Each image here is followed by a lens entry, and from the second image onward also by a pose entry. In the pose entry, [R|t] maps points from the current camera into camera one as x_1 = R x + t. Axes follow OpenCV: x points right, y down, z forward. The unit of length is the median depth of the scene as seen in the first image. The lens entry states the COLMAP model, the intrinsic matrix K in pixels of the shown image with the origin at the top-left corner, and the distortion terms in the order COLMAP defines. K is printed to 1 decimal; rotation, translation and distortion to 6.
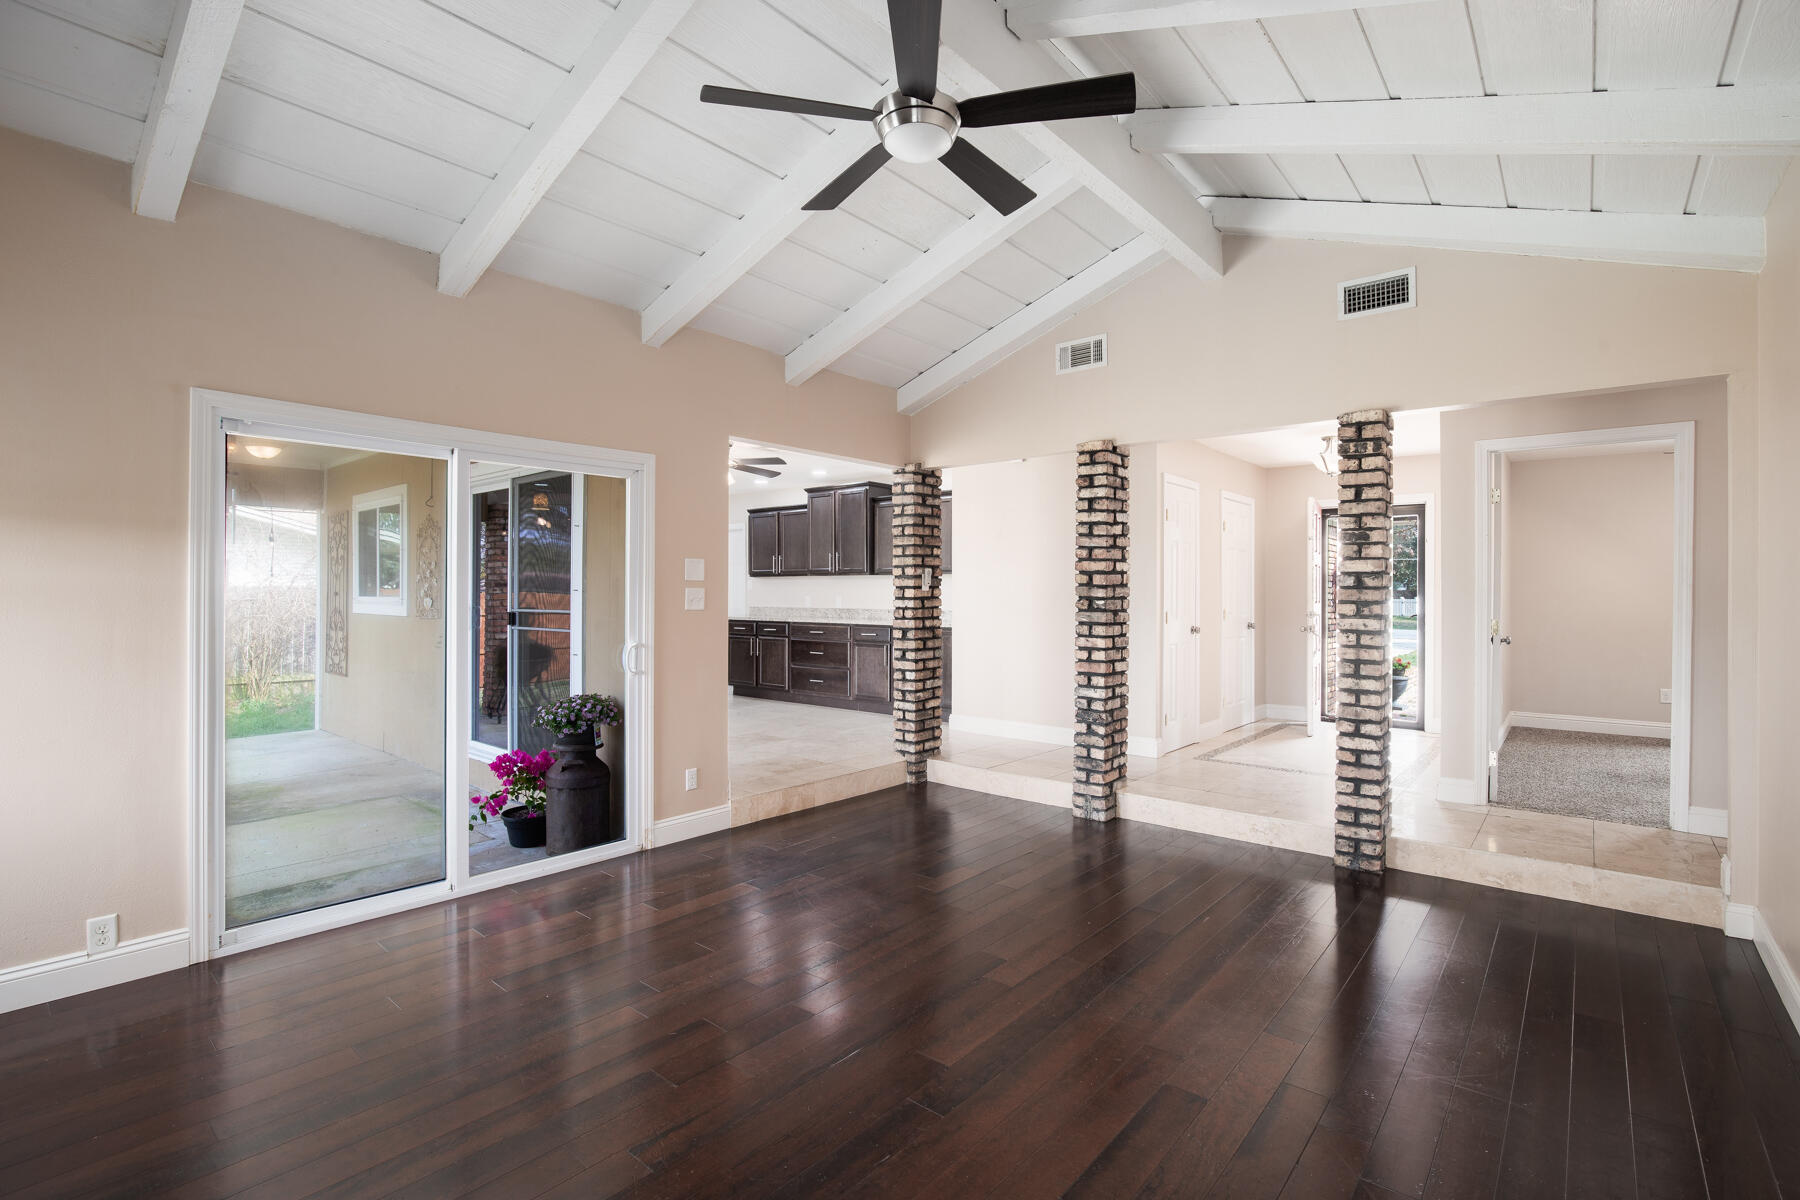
lens RADIAL K [[829.2, 0, 907.0], [0, 829.2, 596.0], [0, 0, 1]] dist [-0.027935, 0.003243]
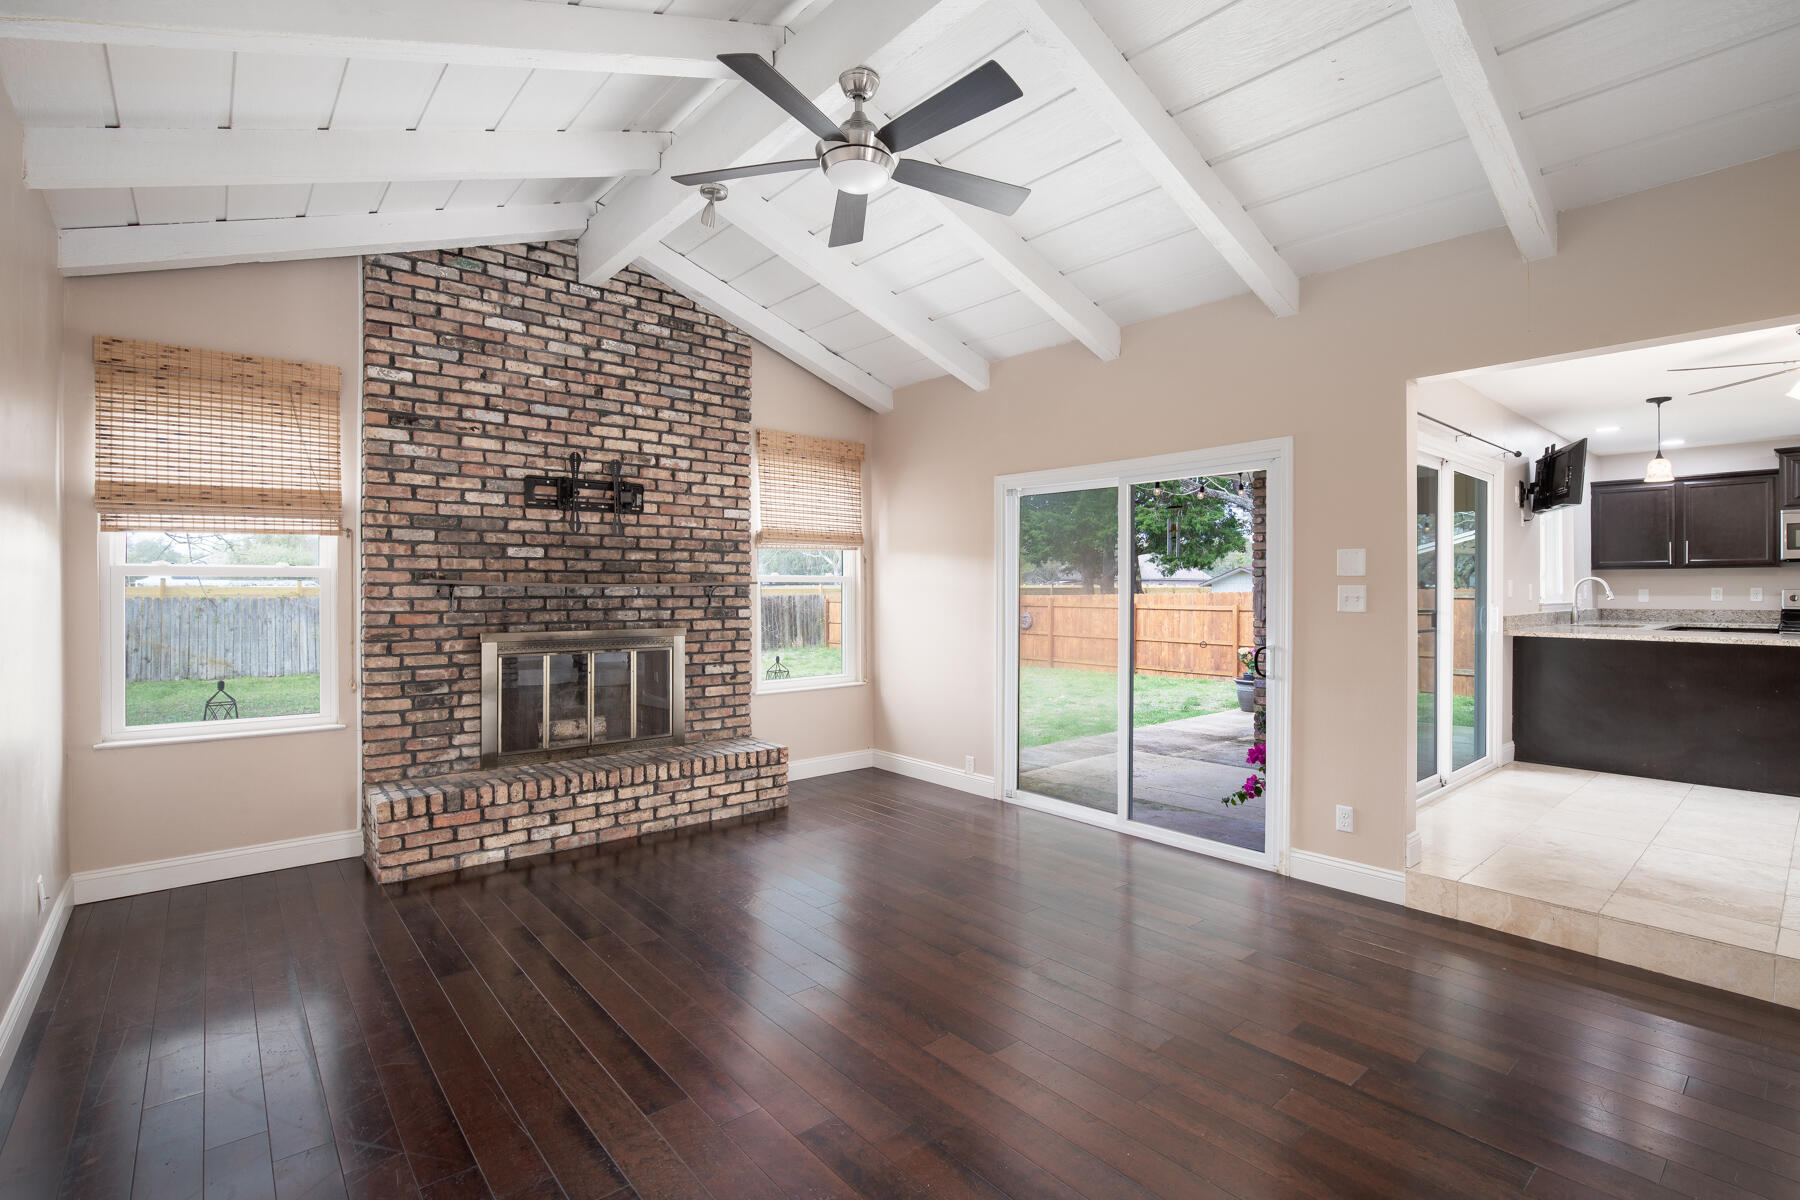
lens RADIAL K [[829.2, 0, 916.2], [0, 829.2, 591.3], [0, 0, 1]] dist [-0.027935, 0.003243]
pose [[-0.145143, -0.000316, -0.989411, 0.309696], [-0.005218, 0.999986, 0.000446, -0.000678], [0.989397, 0.005228, -0.145143, 0.356329]]
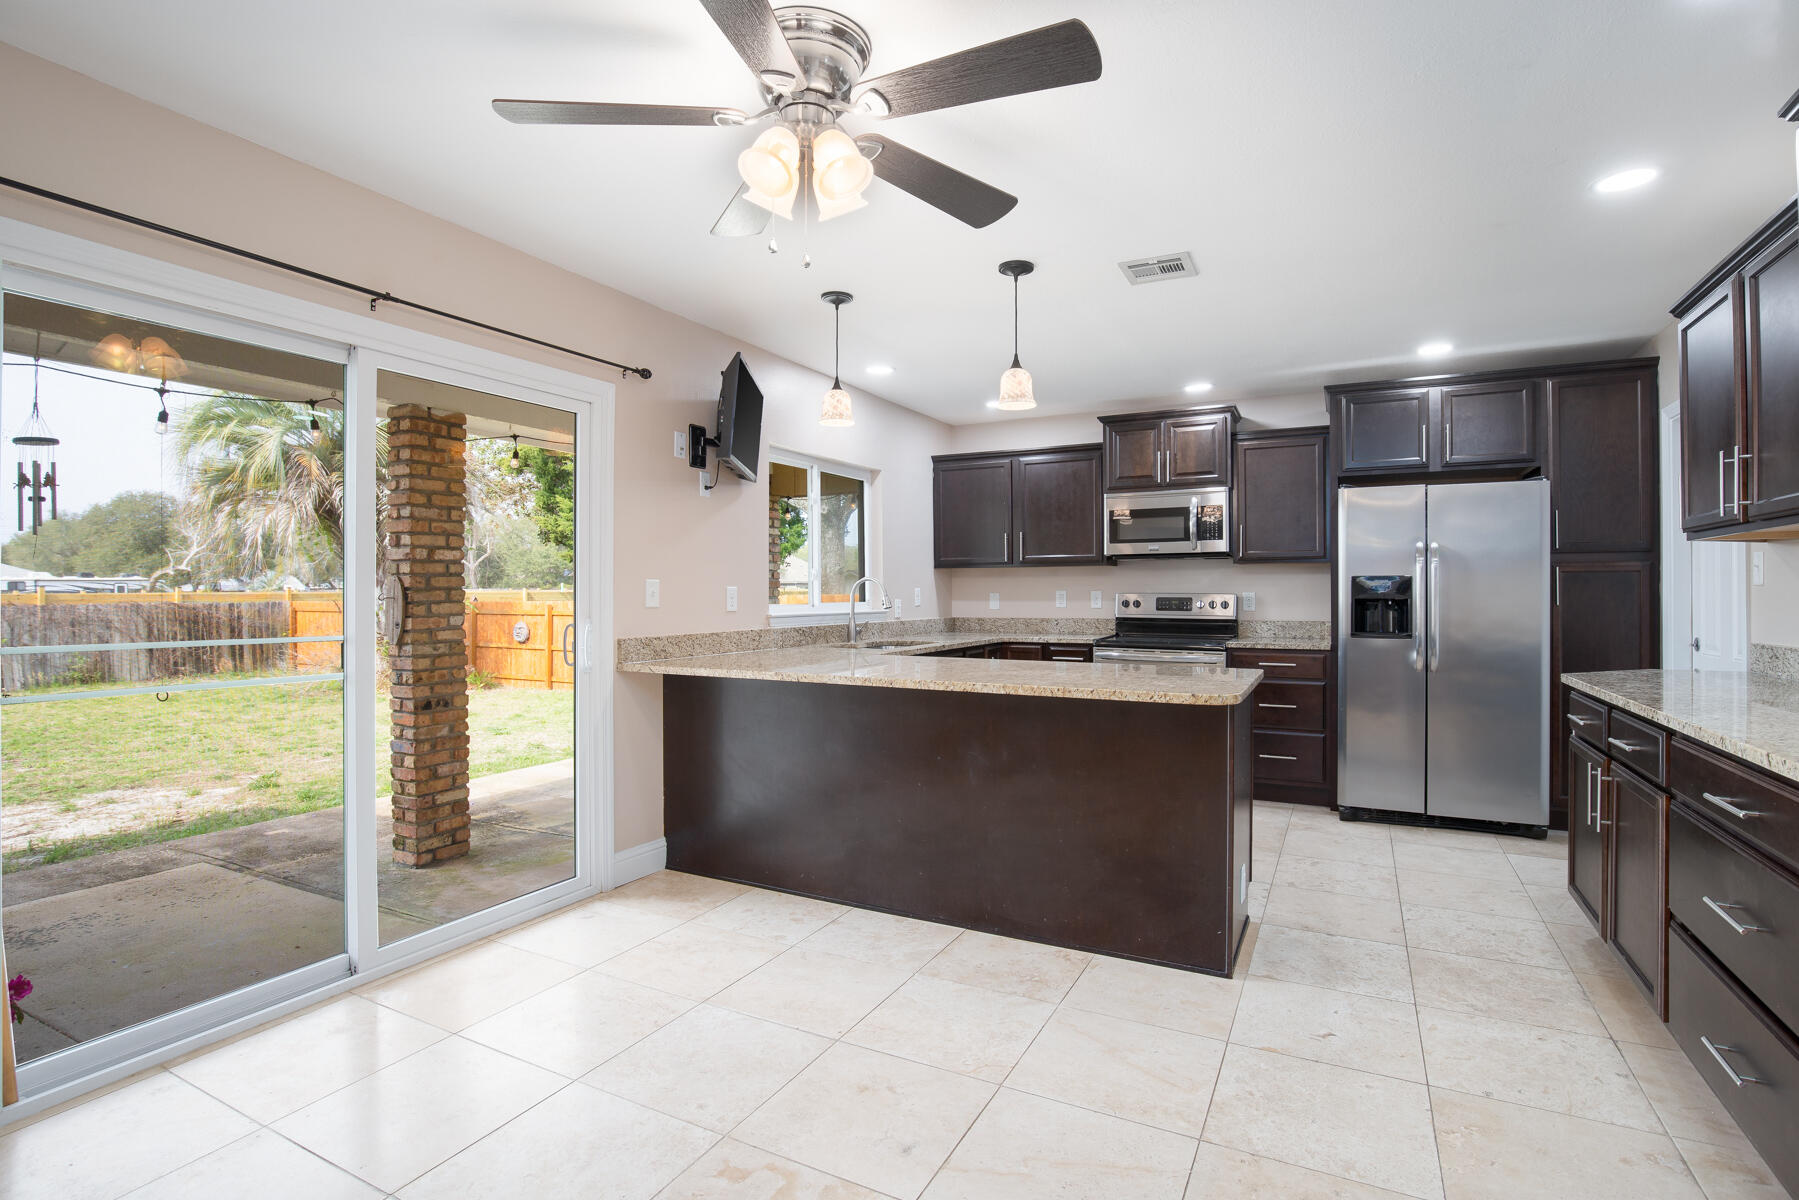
lens RADIAL K [[848.9, 0, 898.2], [0, 848.9, 591.4], [0, 0, 1]] dist [-0.026858, -0.000566]
pose [[0.212106, -0.004820, -0.977235, 0.033787], [-0.002088, 0.999983, -0.005386, -0.003864], [0.977244, 0.003183, 0.212092, 0.756336]]
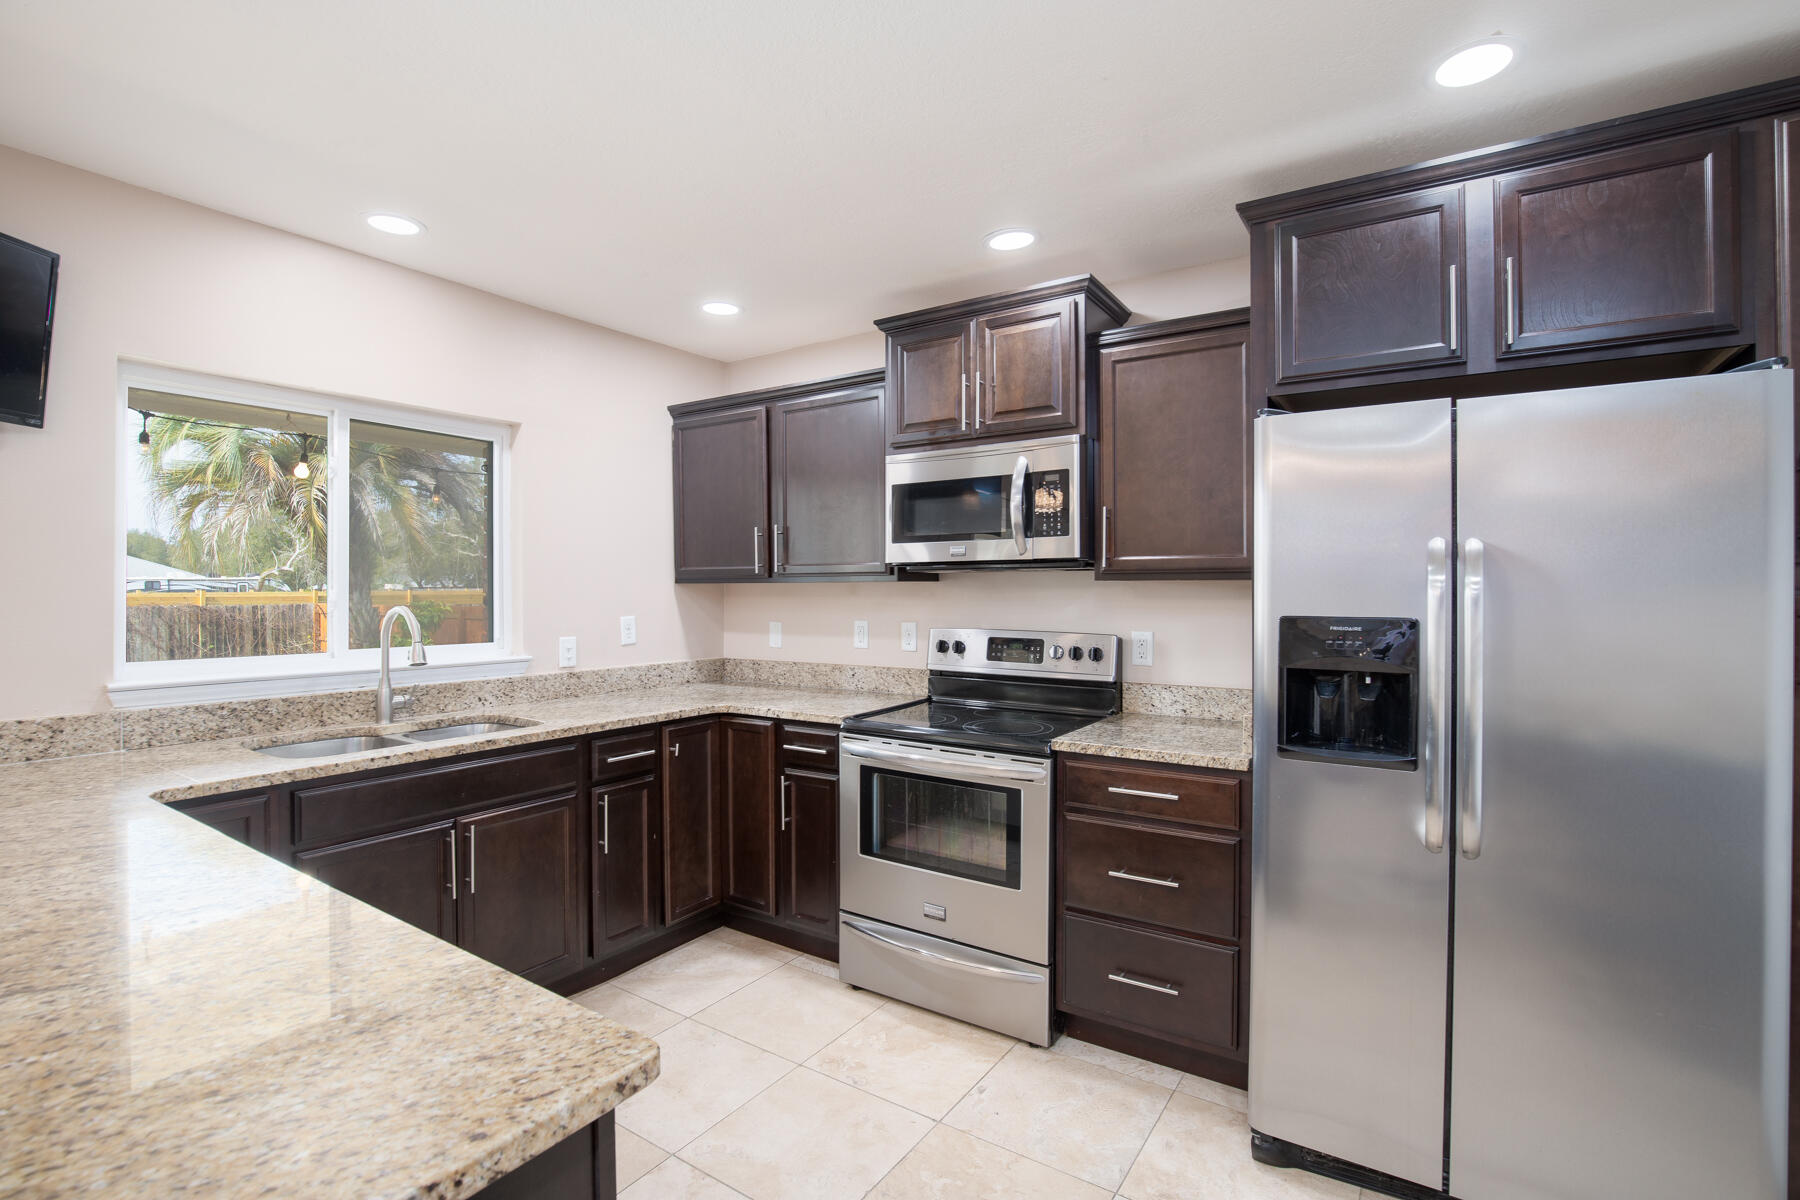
lens RADIAL K [[829.2, 0, 915.2], [0, 829.2, 590.8], [0, 0, 1]] dist [-0.027935, 0.003243]
pose [[0.121297, -0.002933, -0.992612, -0.196578], [-0.003487, 0.999988, -0.003381, -0.021663], [0.992610, 0.003872, 0.121286, 1.005690]]
